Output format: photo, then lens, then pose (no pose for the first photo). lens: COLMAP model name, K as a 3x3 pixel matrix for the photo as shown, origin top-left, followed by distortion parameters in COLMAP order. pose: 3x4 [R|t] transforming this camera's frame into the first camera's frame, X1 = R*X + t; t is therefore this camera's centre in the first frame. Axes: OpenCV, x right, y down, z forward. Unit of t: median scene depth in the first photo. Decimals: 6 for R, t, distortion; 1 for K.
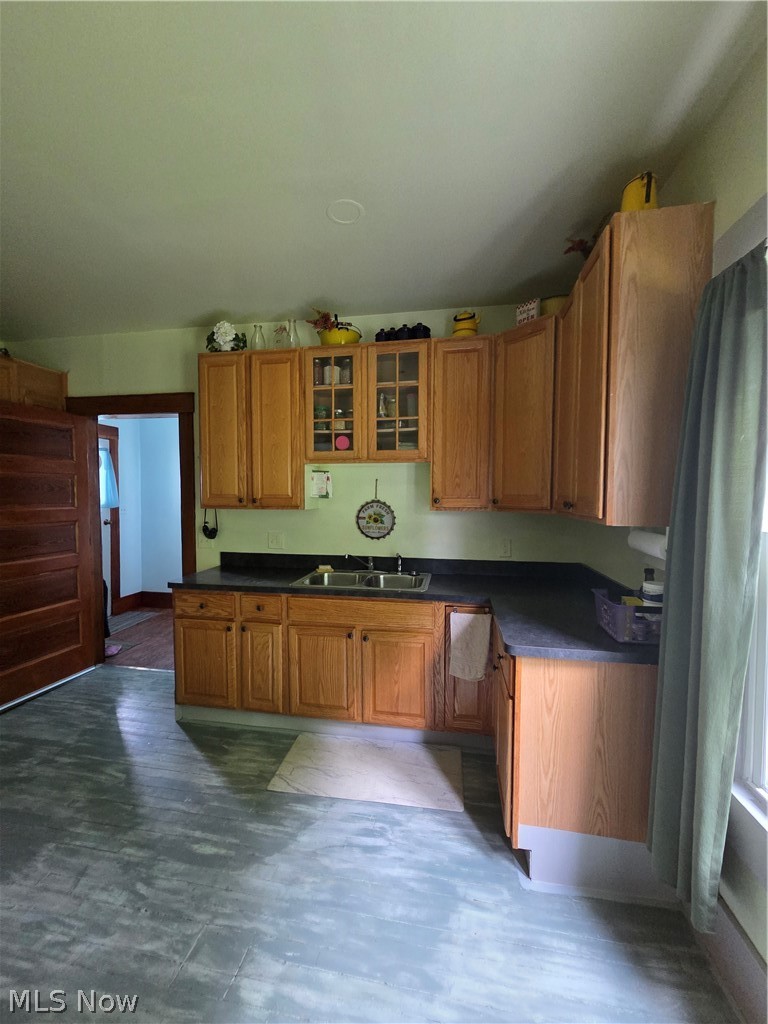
lens RADIAL K [[429.3, 0, 377.4], [0, 429.3, 517.5], [0, 0, 1]] dist [-0.000721, 0.000277]
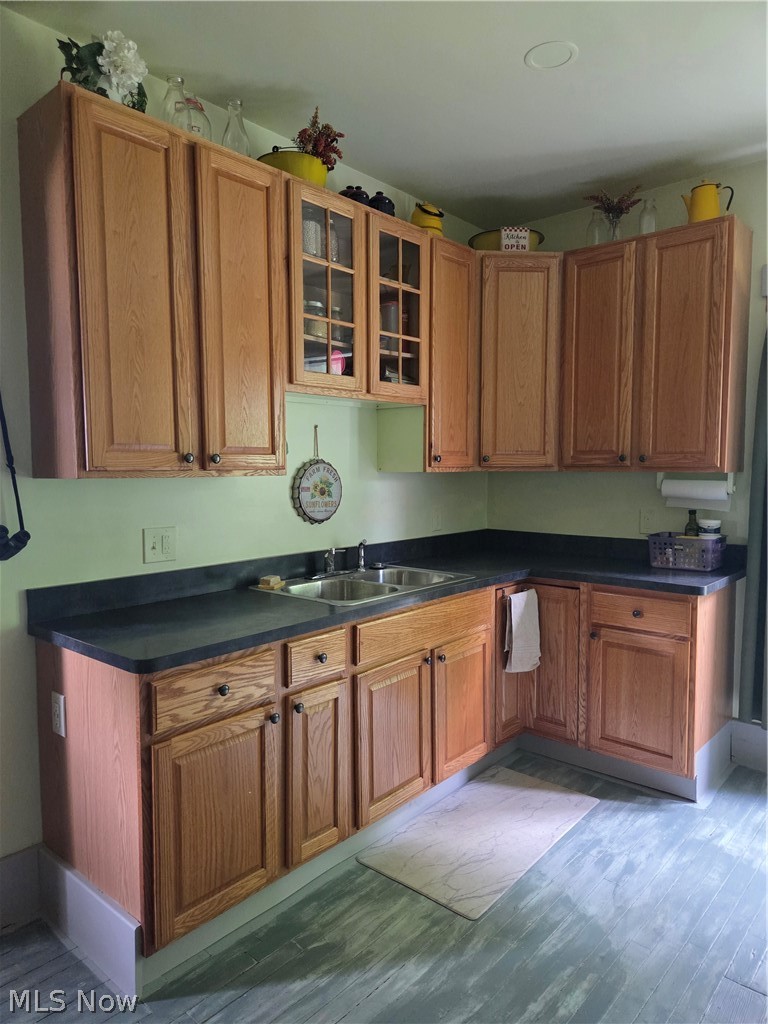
lens RADIAL K [[704.4, 0, 377.0], [0, 704.4, 514.5], [0, 0, 1]] dist [0.065872, -0.061802]
pose [[0.496840, -0.067487, 0.865214, -0.866810], [0.053517, 0.997457, 0.047070, -0.004863], [-0.866191, 0.022917, 0.499188, 0.435077]]
